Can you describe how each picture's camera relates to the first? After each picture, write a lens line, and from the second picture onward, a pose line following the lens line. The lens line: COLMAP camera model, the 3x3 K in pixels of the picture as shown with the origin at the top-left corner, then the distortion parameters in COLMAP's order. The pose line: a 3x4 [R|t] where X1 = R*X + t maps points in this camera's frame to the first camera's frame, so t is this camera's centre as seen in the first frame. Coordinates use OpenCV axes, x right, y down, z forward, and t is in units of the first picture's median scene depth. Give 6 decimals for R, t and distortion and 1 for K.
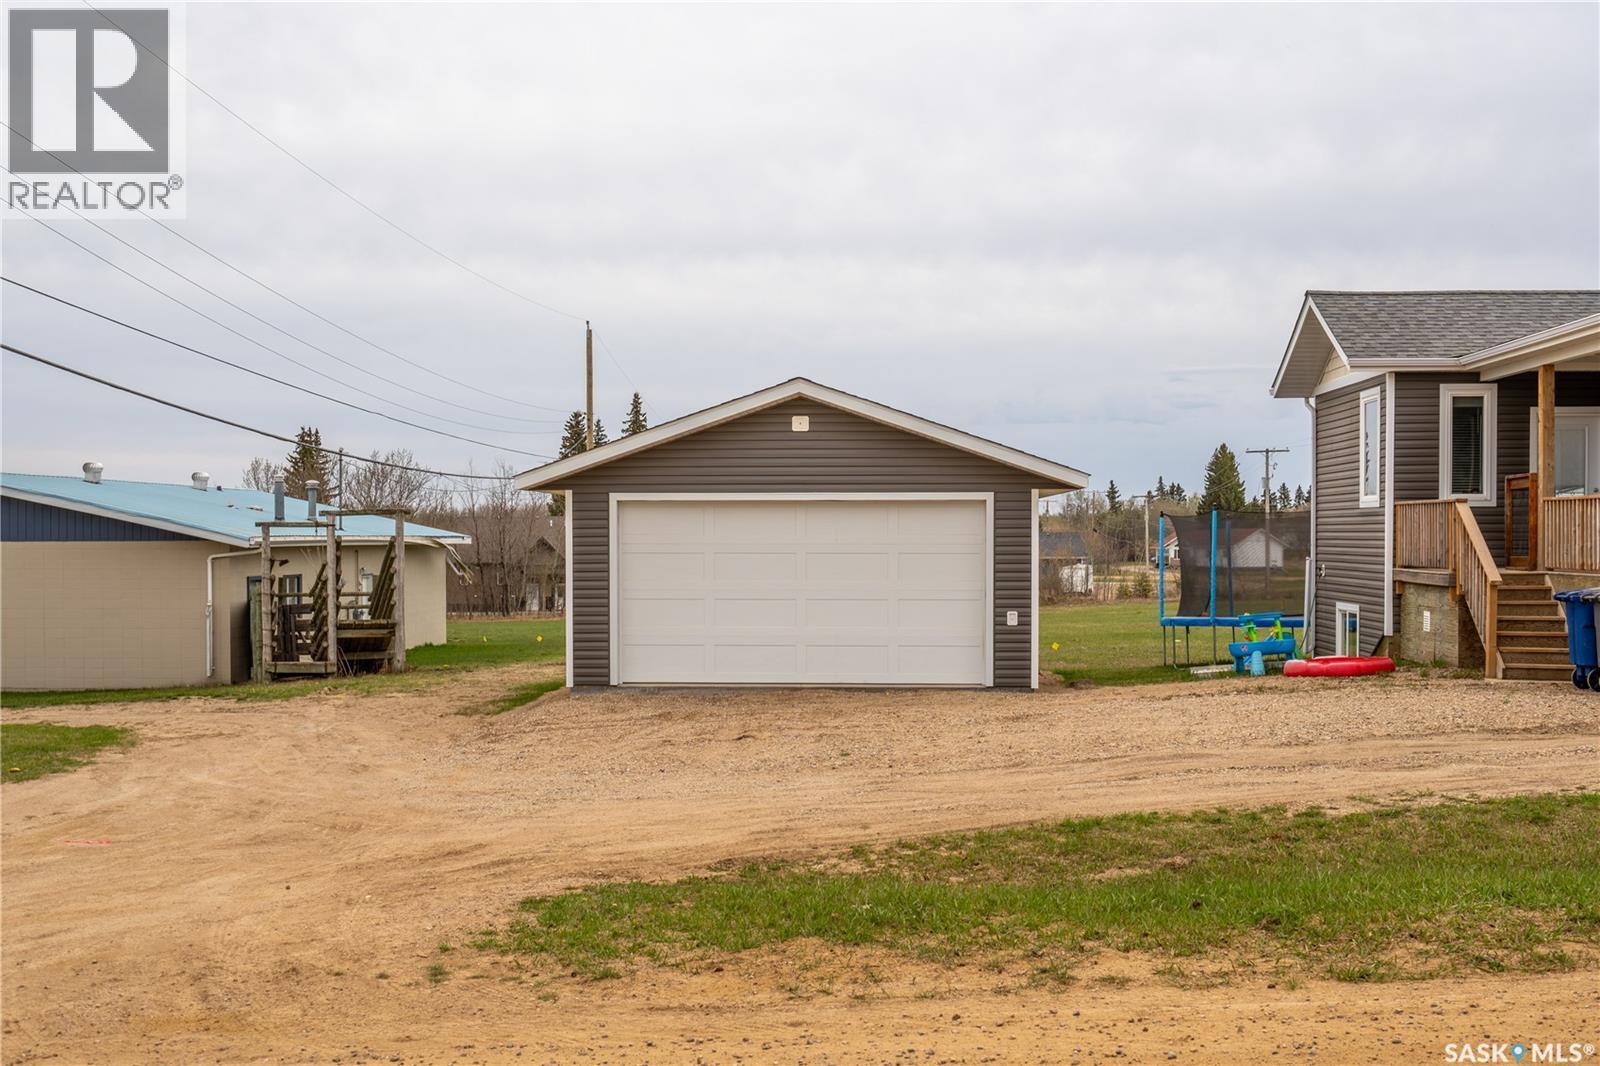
lens RADIAL K [[1859.7, 0, 796.1], [0, 1859.7, 593.3], [0, 0, 1]] dist [-0.015431, 0.003254]
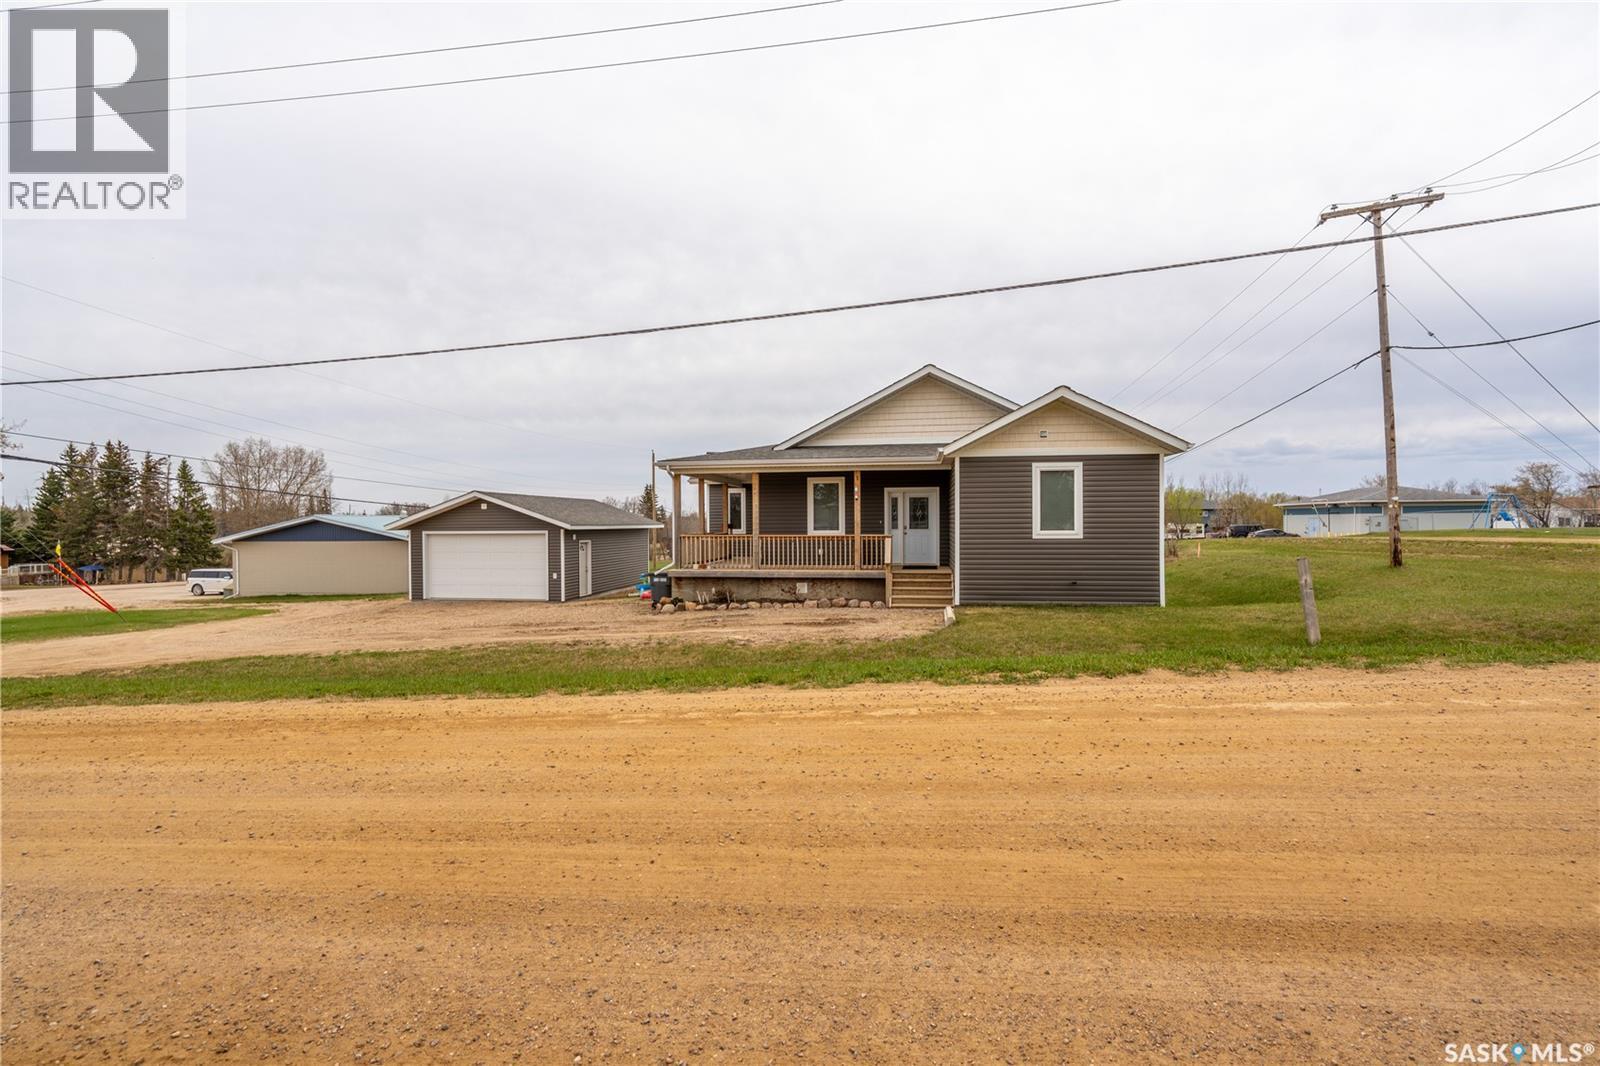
lens RADIAL K [[725.8, 0, 800.0], [0, 725.8, 533.0], [0, 0, 1]] dist [-0.003507, 0.001172]
pose [[0.994736, -0.003773, -0.102398, 0.583273], [0.001929, 0.999834, -0.018097, -0.029945], [0.102449, 0.017804, 0.994579, -0.040572]]
